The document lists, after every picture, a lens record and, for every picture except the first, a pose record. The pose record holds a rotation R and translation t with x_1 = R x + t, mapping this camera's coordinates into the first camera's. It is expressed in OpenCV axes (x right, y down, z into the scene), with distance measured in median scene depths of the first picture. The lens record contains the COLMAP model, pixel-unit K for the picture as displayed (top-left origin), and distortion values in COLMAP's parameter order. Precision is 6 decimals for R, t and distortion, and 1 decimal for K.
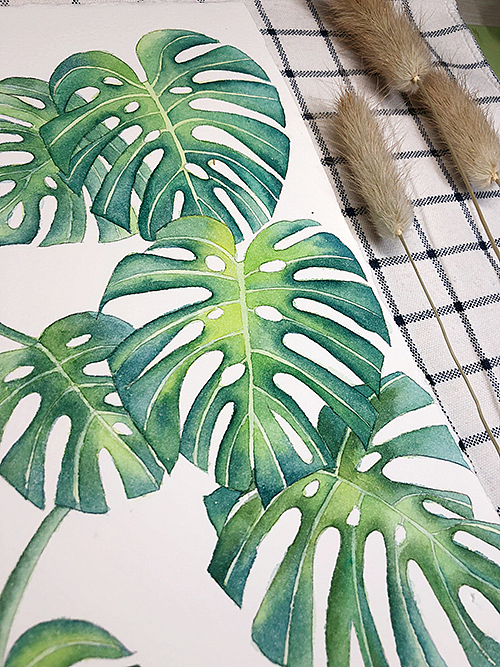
lens RADIAL K [[547.6, 0, 250.2], [0, 547.6, 334.6], [0, 0, 1]] dist [0.007596, -0.033468]
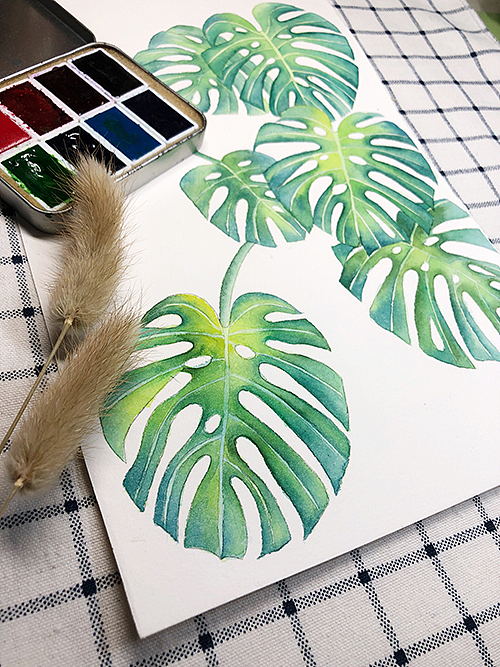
lens RADIAL K [[547.6, 0, 249.2], [0, 547.6, 332.7], [0, 0, 1]] dist [0.007596, -0.033468]
pose [[0.999575, -0.024005, -0.016540, -0.266277], [0.022283, 0.994997, -0.097390, 0.609667], [0.018795, 0.096981, 0.995109, -0.494857]]
